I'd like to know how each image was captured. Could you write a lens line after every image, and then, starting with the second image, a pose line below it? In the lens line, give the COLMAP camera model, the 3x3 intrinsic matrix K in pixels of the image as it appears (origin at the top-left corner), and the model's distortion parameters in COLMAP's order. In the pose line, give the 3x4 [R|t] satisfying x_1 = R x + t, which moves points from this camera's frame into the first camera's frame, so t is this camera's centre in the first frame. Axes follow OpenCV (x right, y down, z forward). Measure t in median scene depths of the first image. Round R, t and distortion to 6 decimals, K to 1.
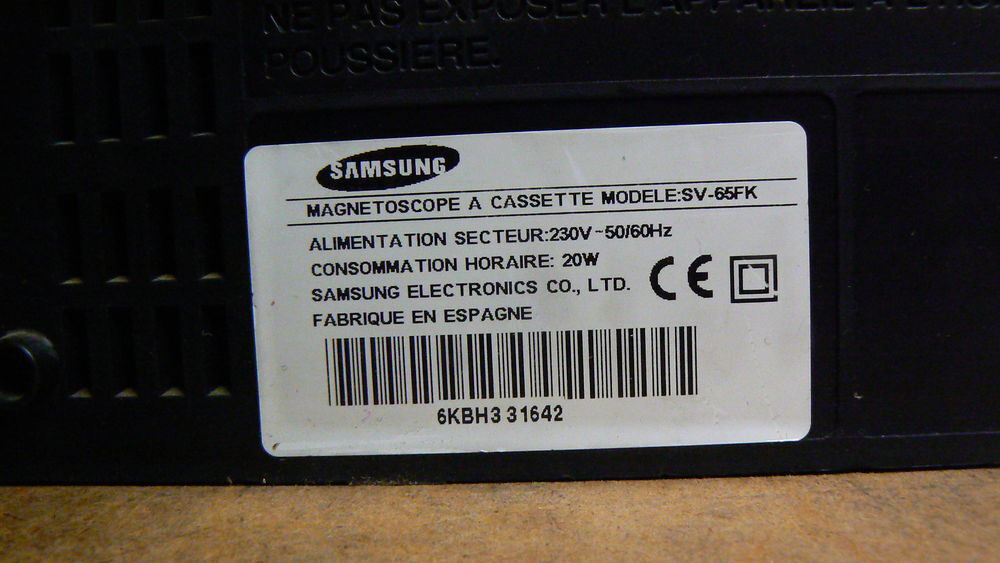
lens RADIAL K [[1127.6, 0, 500.0], [0, 1127.6, 281.5], [0, 0, 1]] dist [-0.227111, 0.180005]
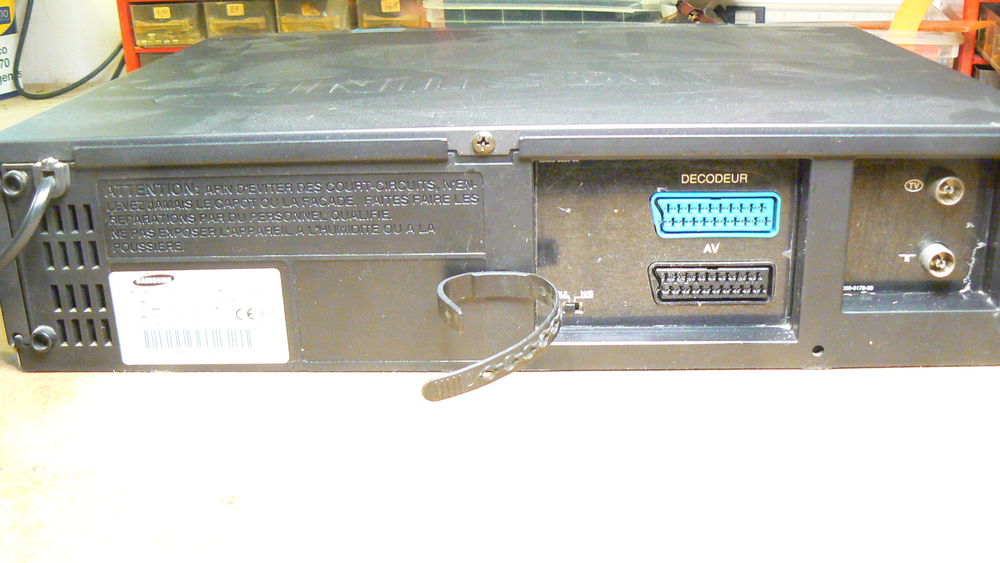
lens RADIAL K [[1127.6, 0, 500.0], [0, 1127.6, 281.5], [0, 0, 1]] dist [-0.227111, 0.180005]
pose [[0.999231, 0.006972, 0.038597, 0.763206], [-0.016796, 0.965341, 0.260450, -0.931132], [-0.035443, -0.260898, 0.964716, -2.067035]]
